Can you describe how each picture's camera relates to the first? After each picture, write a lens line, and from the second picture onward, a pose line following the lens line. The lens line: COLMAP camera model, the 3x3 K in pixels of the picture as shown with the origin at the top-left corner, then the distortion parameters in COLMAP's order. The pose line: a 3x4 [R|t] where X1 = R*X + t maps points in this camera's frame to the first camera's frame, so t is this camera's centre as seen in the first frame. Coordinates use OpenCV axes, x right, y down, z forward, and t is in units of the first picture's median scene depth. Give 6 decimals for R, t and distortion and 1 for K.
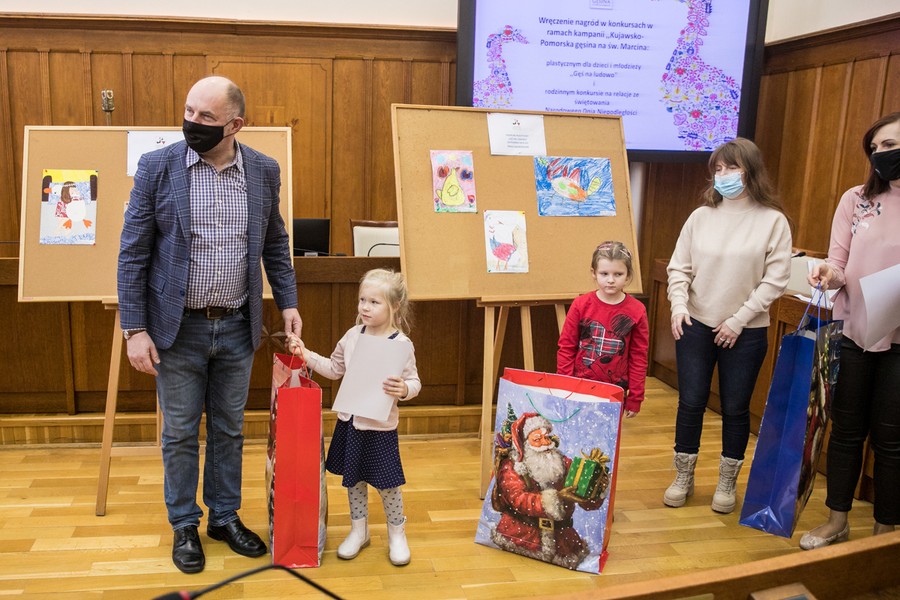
lens RADIAL K [[754.5, 0, 359.1], [0, 754.5, 316.0], [0, 0, 1]] dist [-0.085236, 0.043790]
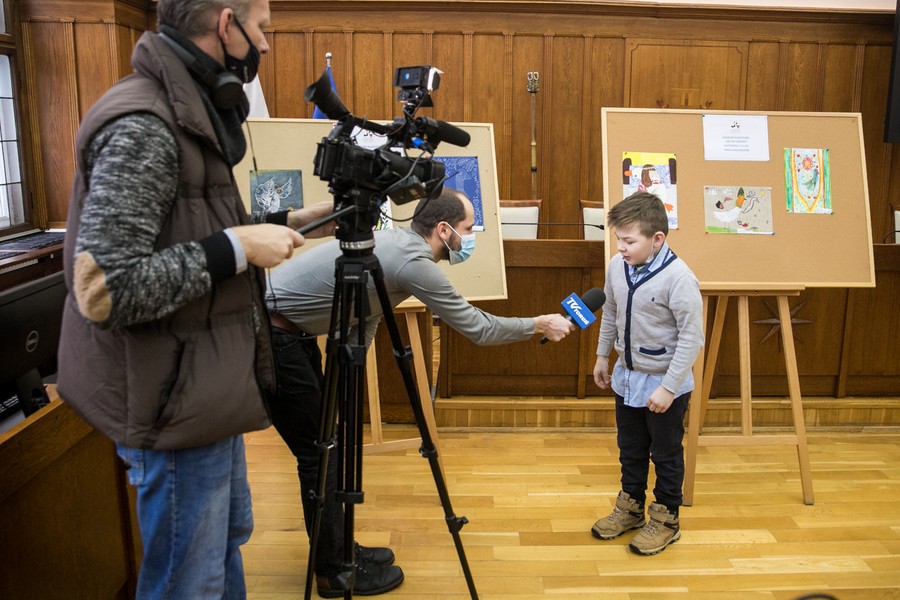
lens RADIAL K [[741.7, 0, 459.4], [0, 741.7, 265.6], [0, 0, 1]] dist [-0.111749, 0.078479]
pose [[0.993197, 0.016936, -0.115205, -0.331721], [-0.020736, 0.999277, -0.031863, -0.006700], [0.114582, 0.034035, 0.992831, 0.004041]]
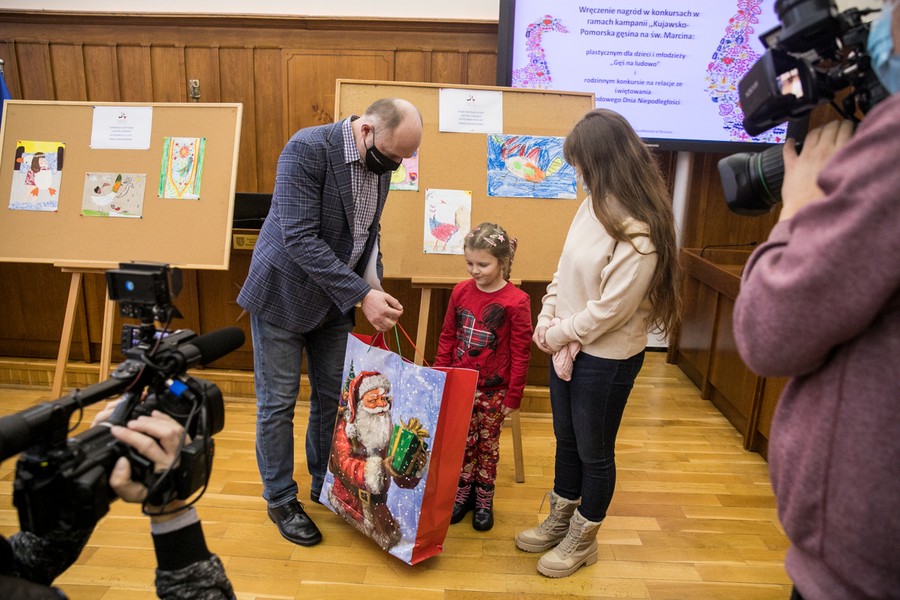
lens RADIAL K [[614.2, 0, 447.3], [0, 614.2, 298.0], [0, 0, 1]] dist [-0.113200, 0.091001]
pose [[0.985885, 0.057600, -0.157201, 0.219510], [-0.053477, 0.998108, 0.030334, -0.016734], [0.158651, -0.021500, 0.987101, 0.148018]]
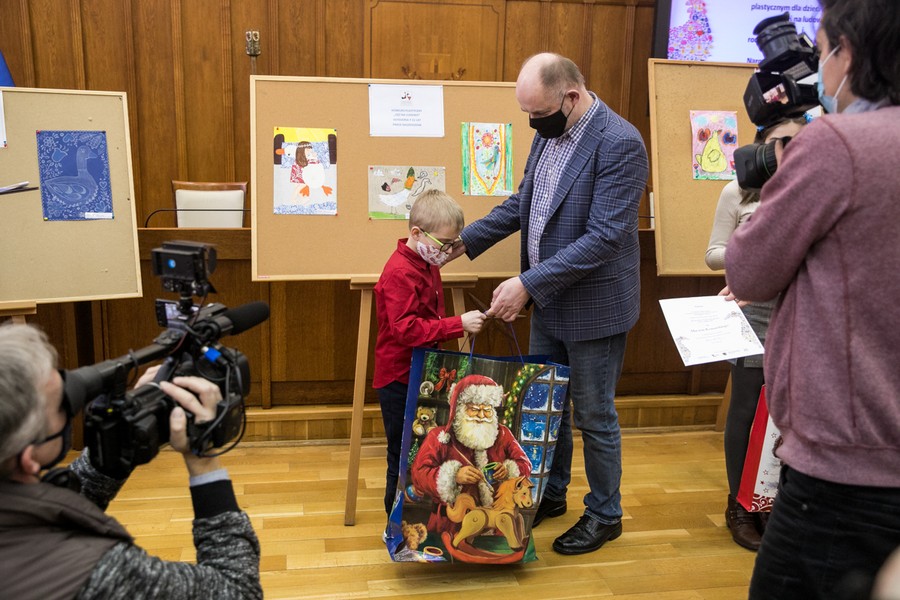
lens RADIAL K [[858.5, 0, 433.6], [0, 858.5, 297.6], [0, 0, 1]] dist [-0.049509, 0.140557]
pose [[0.999070, 0.001401, 0.043087, -0.178319], [-0.001913, 0.999928, 0.011846, -0.006892], [-0.043068, -0.011917, 0.999001, -0.004487]]
